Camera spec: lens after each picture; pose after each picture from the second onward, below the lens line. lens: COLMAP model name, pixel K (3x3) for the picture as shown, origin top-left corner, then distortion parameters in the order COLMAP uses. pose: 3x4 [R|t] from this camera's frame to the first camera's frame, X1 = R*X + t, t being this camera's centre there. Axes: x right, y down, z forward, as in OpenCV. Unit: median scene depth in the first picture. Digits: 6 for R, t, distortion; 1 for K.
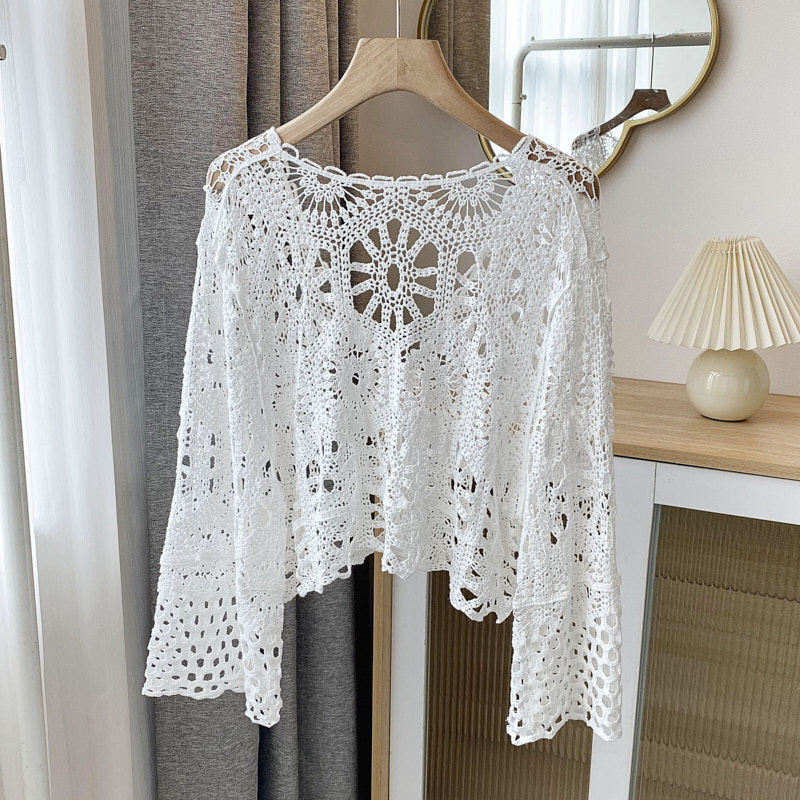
lens RADIAL K [[782.5, 0, 406.1], [0, 782.5, 380.8], [0, 0, 1]] dist [0.021894, 0.000000]
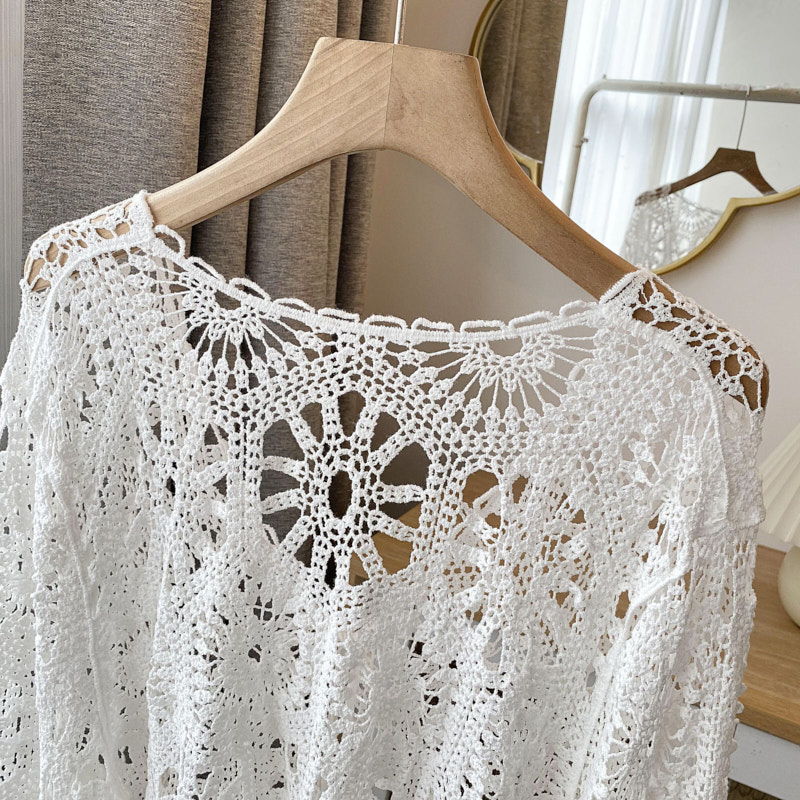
lens RADIAL K [[782.5, 0, 381.6], [0, 782.5, 392.8], [0, 0, 1]] dist [0.021894, 0.000000]
pose [[0.990538, 0.124195, -0.058394, 0.033507], [-0.124762, 0.992168, -0.006150, -0.199658], [0.057172, 0.013377, 0.998275, 0.472248]]
